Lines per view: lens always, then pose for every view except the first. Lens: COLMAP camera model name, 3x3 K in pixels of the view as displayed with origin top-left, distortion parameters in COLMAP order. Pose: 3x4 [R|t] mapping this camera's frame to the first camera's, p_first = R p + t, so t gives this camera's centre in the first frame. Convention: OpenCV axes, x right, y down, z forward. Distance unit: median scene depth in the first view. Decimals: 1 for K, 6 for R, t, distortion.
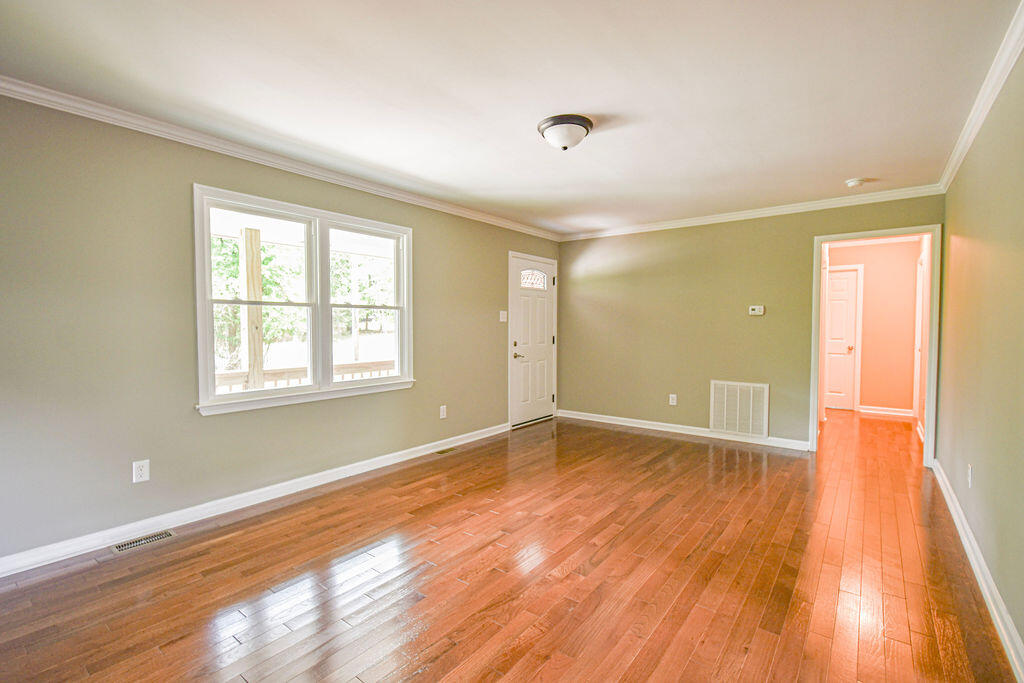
lens RADIAL K [[467.1, 0, 510.7], [0, 467.1, 343.2], [0, 0, 1]] dist [0.000148, 0.000018]
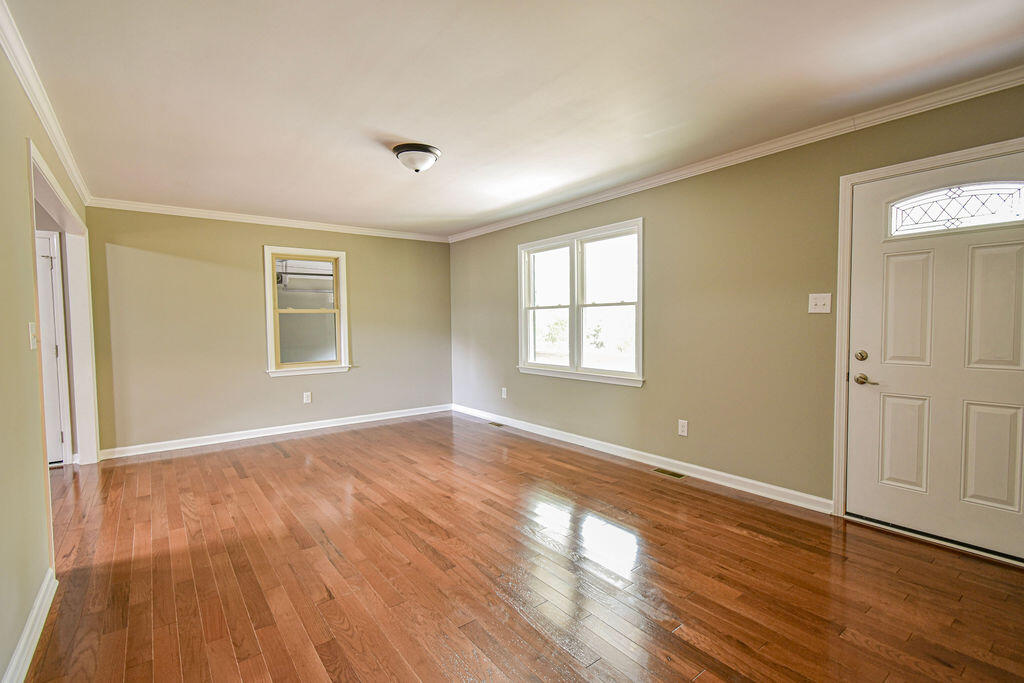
lens RADIAL K [[473.9, 0, 508.9], [0, 473.9, 344.3], [0, 0, 1]] dist [-0.001750, -0.000398]
pose [[-0.258912, 0.047933, -0.964711, 0.813545], [-0.026489, 0.998040, 0.056698, -0.040289], [0.965538, 0.040234, -0.257135, 1.036419]]
